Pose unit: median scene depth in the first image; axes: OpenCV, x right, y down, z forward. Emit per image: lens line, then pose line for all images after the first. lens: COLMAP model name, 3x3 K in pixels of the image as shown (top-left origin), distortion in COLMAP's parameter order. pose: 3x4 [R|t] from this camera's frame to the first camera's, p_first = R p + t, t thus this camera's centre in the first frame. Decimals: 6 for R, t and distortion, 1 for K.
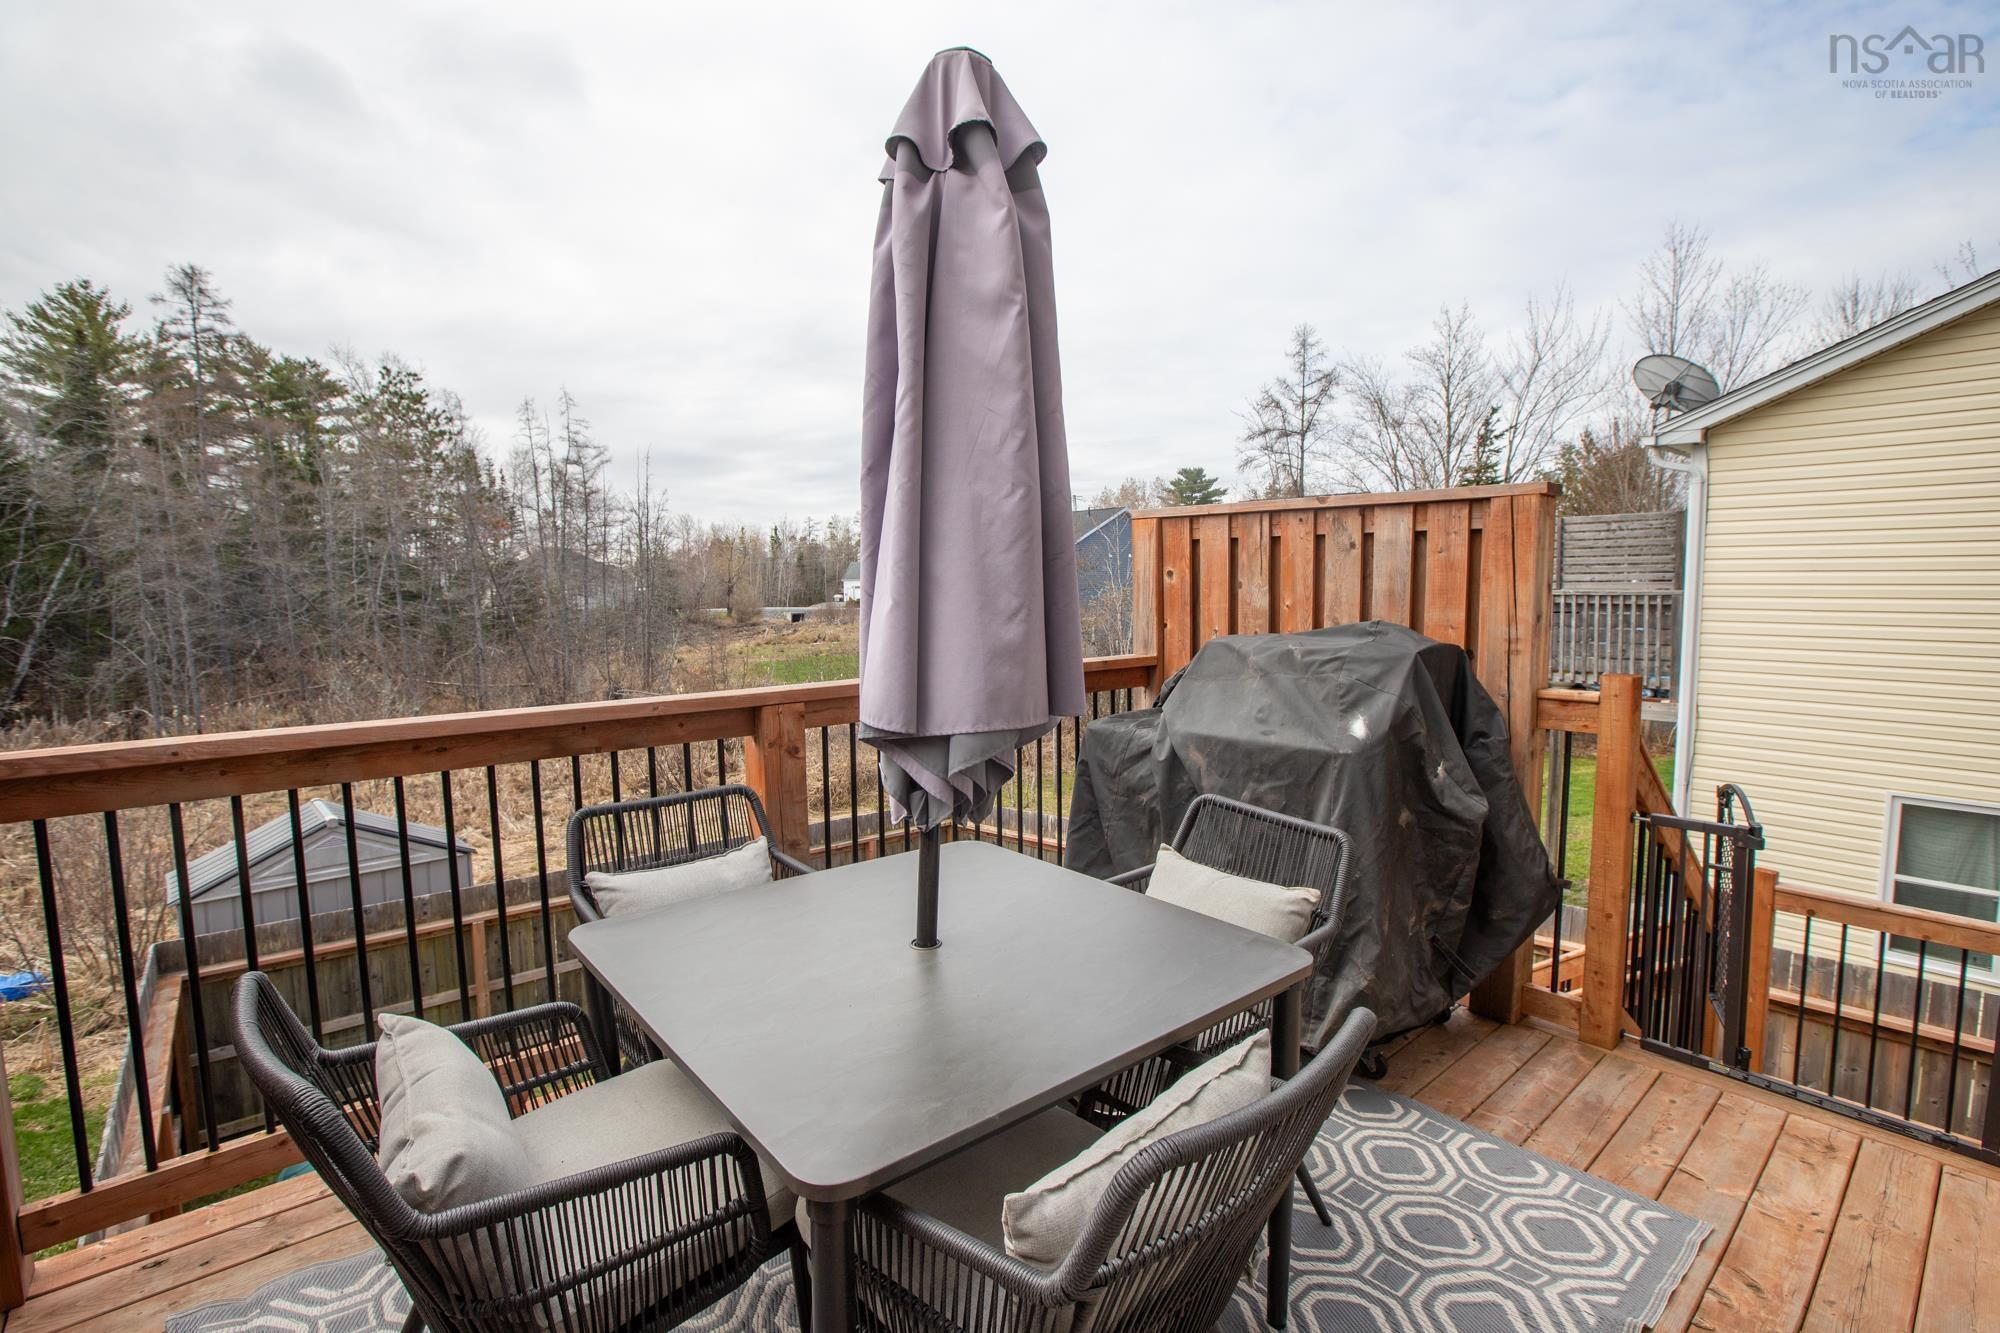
lens RADIAL K [[891.8, 0, 1000.0], [0, 891.8, 666.5], [0, 0, 1]] dist [-0.034478, 0.000117]
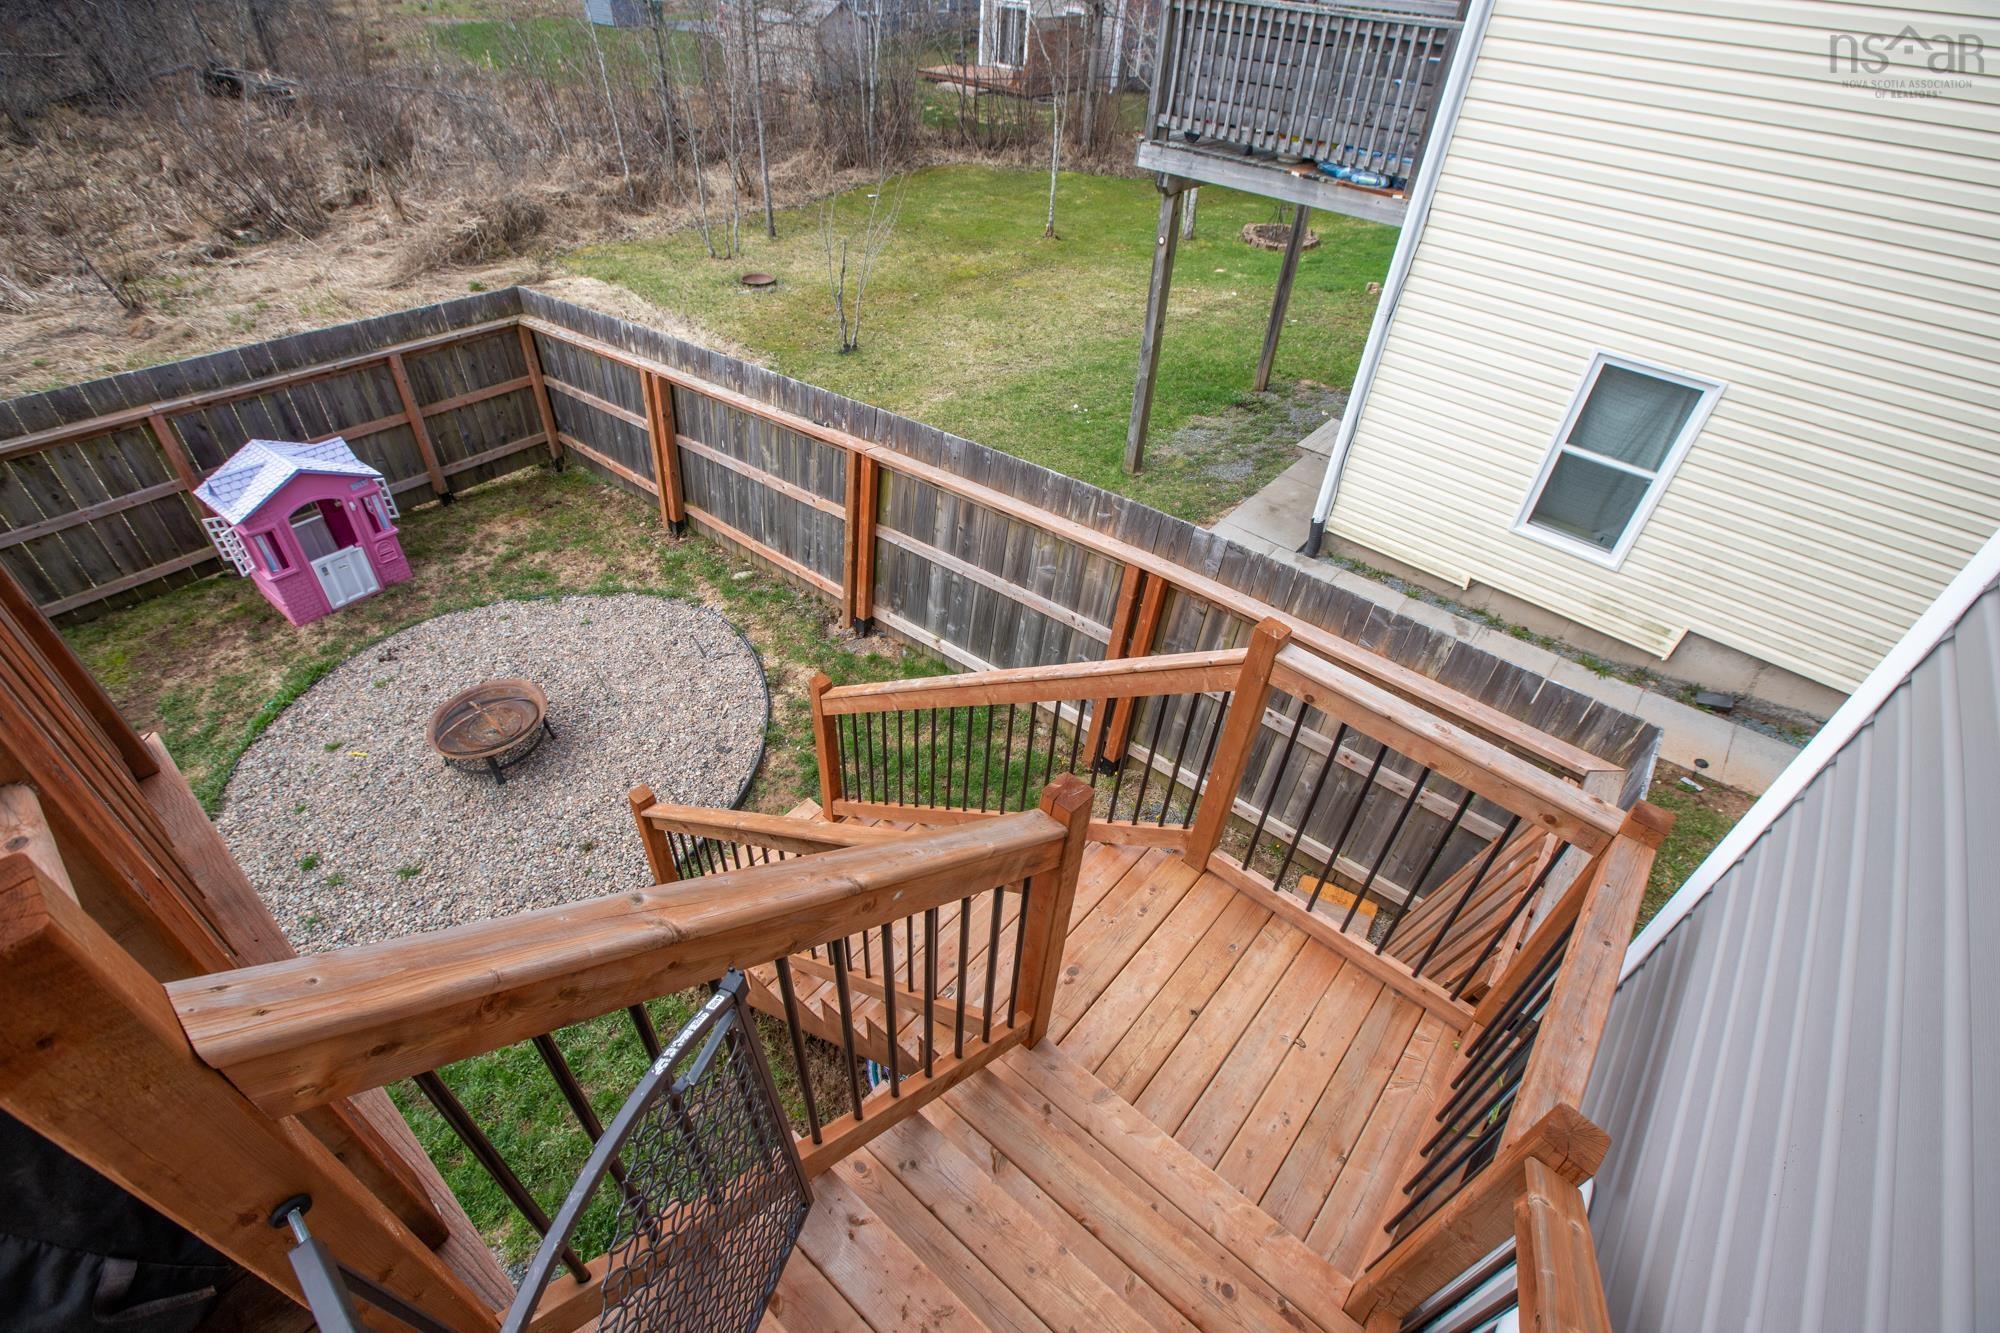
lens RADIAL K [[891.8, 0, 1000.0], [0, 891.8, 666.5], [0, 0, 1]] dist [-0.034478, 0.000117]
pose [[0.984699, -0.053150, 0.165964, 0.278651], [-0.052346, 0.818165, 0.572597, -0.043224], [-0.166219, -0.572522, 0.802863, 0.219667]]
